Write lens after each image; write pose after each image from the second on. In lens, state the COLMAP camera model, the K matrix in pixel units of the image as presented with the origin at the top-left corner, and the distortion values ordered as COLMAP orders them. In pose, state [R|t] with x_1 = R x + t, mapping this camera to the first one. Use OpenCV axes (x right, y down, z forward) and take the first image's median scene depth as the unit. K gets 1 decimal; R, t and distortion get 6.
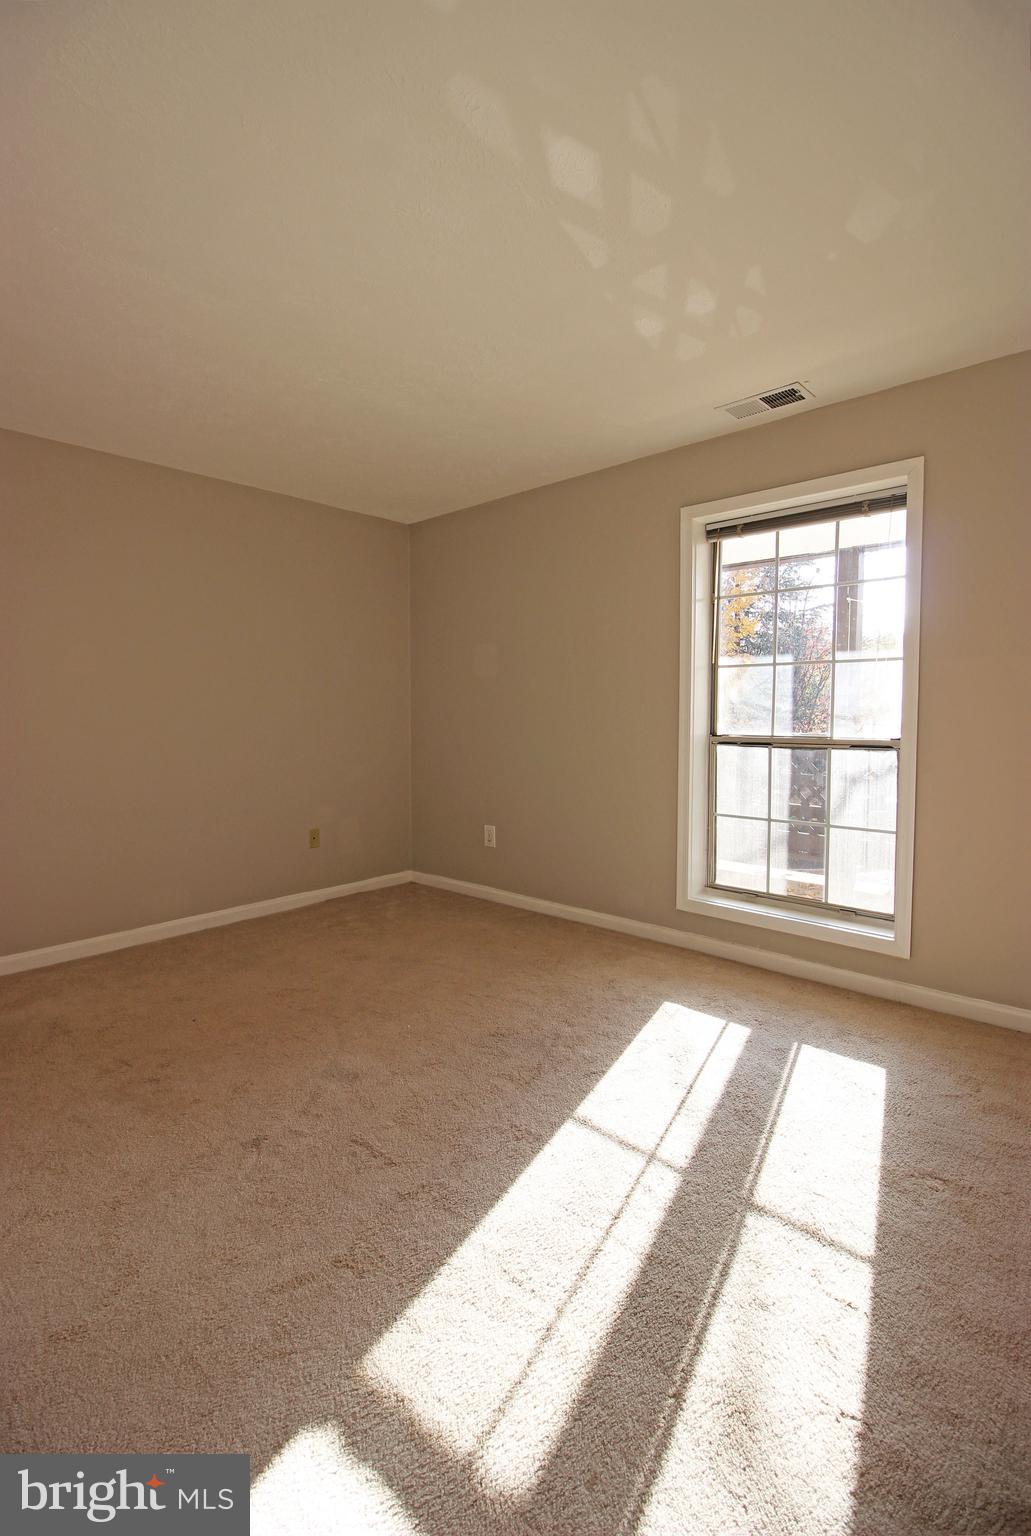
lens RADIAL K [[711.2, 0, 512.8], [0, 711.2, 754.3], [0, 0, 1]] dist [-0.000679, -0.000098]
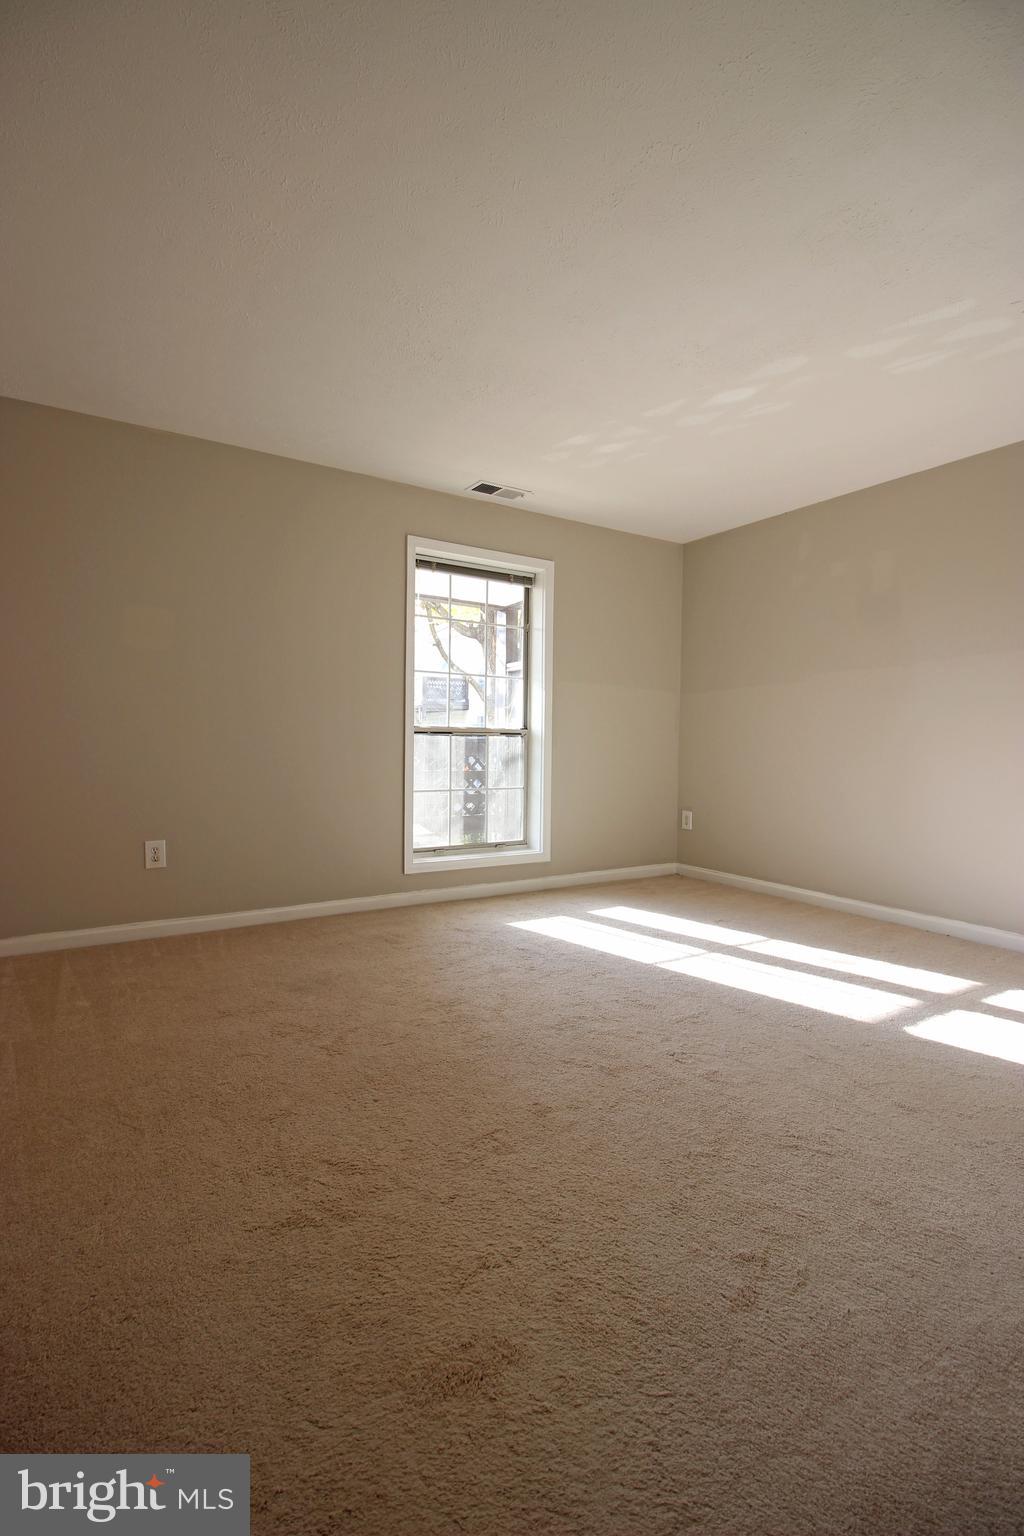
lens RADIAL K [[711.3, 0, 506.4], [0, 711.3, 762.3], [0, 0, 1]] dist [0.003354, -0.013907]
pose [[0.271159, -0.035247, 0.961889, -0.904502], [0.037869, 0.998946, 0.025930, 0.010485], [-0.961789, 0.029395, 0.272208, 0.541371]]
